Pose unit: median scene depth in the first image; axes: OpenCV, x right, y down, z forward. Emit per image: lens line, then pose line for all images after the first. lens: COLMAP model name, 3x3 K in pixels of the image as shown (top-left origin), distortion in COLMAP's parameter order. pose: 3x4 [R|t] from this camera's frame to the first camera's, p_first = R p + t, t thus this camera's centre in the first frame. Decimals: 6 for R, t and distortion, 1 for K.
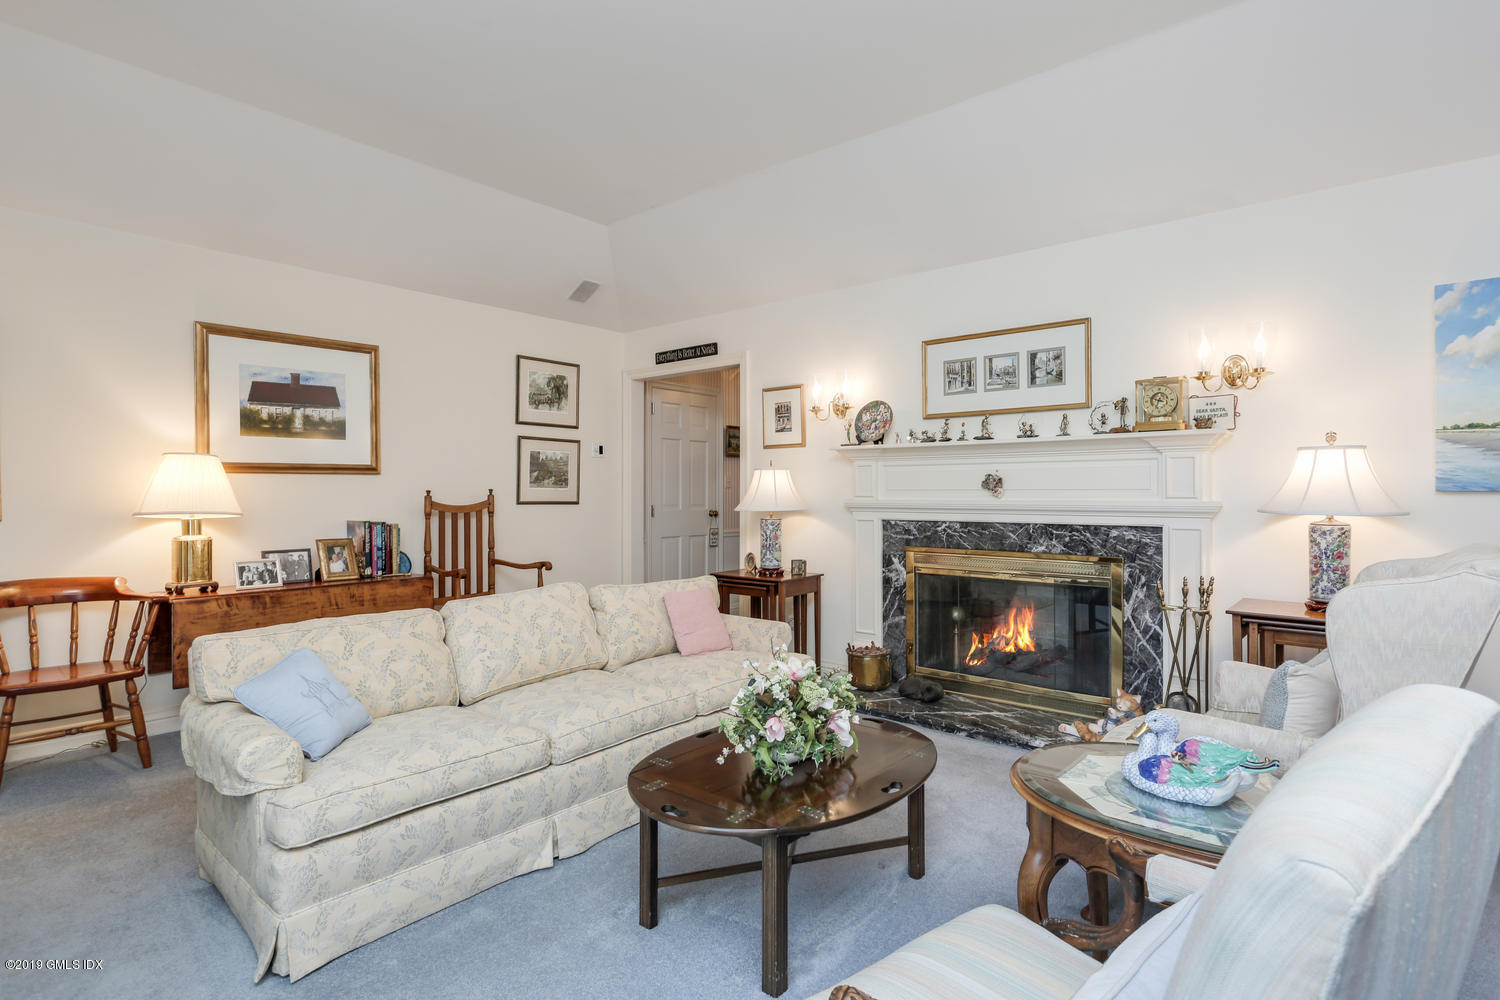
lens RADIAL K [[755.1, 0, 758.1], [0, 755.1, 495.3], [0, 0, 1]] dist [0.003374, 0.000208]
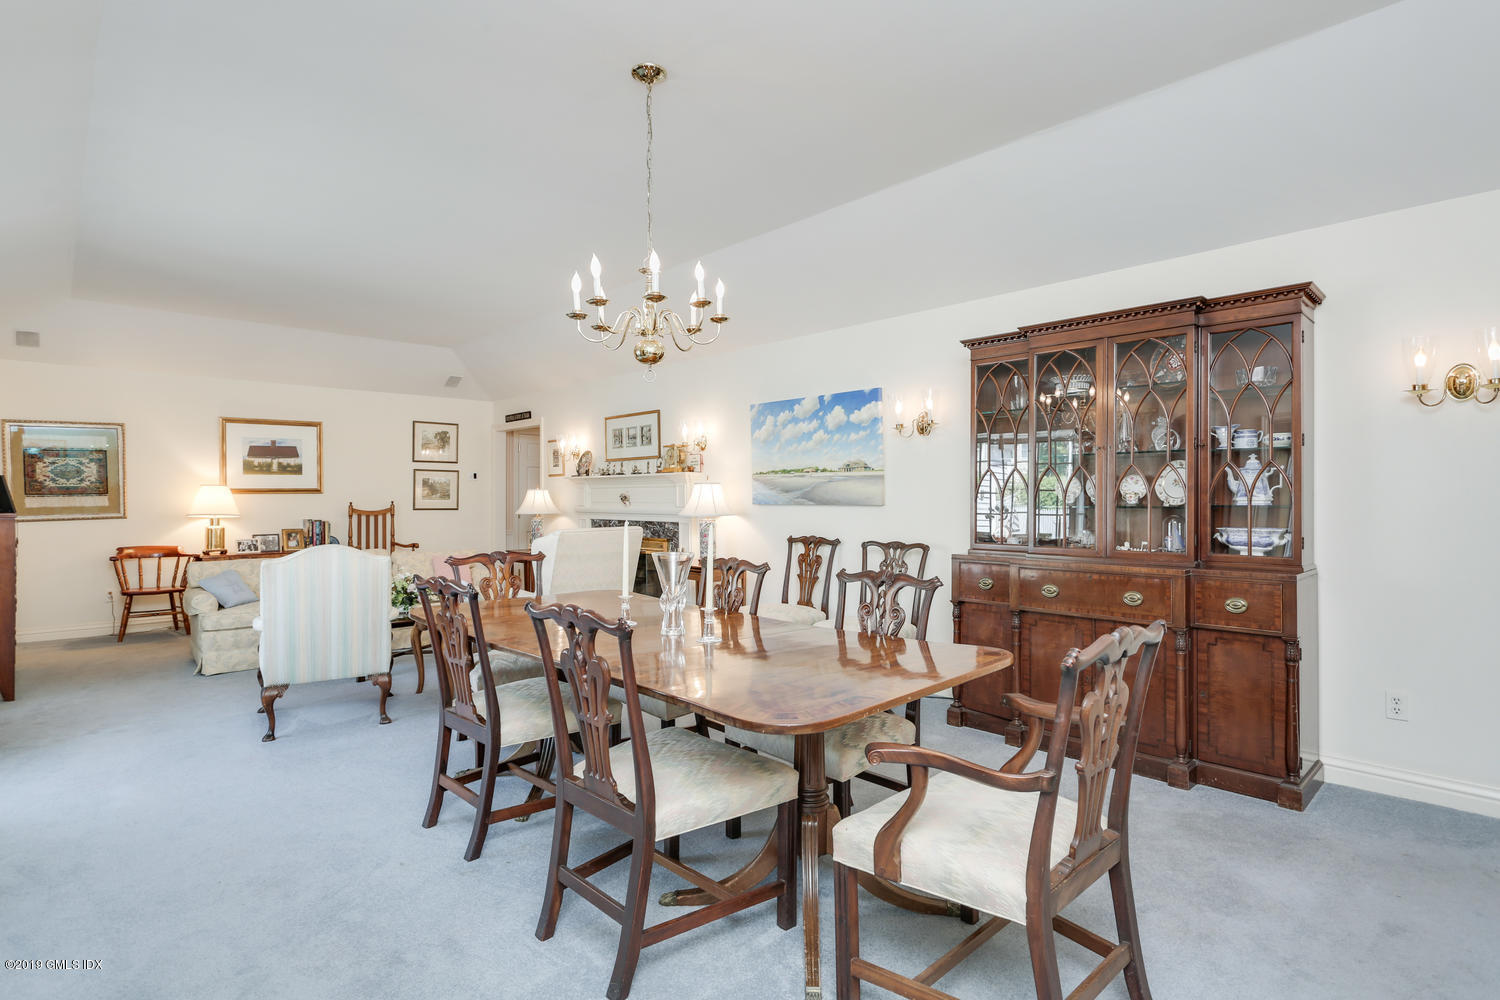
lens RADIAL K [[755.1, 0, 758.1], [0, 755.1, 495.3], [0, 0, 1]] dist [0.003374, 0.000208]
pose [[0.992904, -0.001695, -0.118911, 0.809157], [0.000931, 0.999979, -0.006488, -0.012020], [0.118919, 0.006332, 0.992884, -0.721340]]
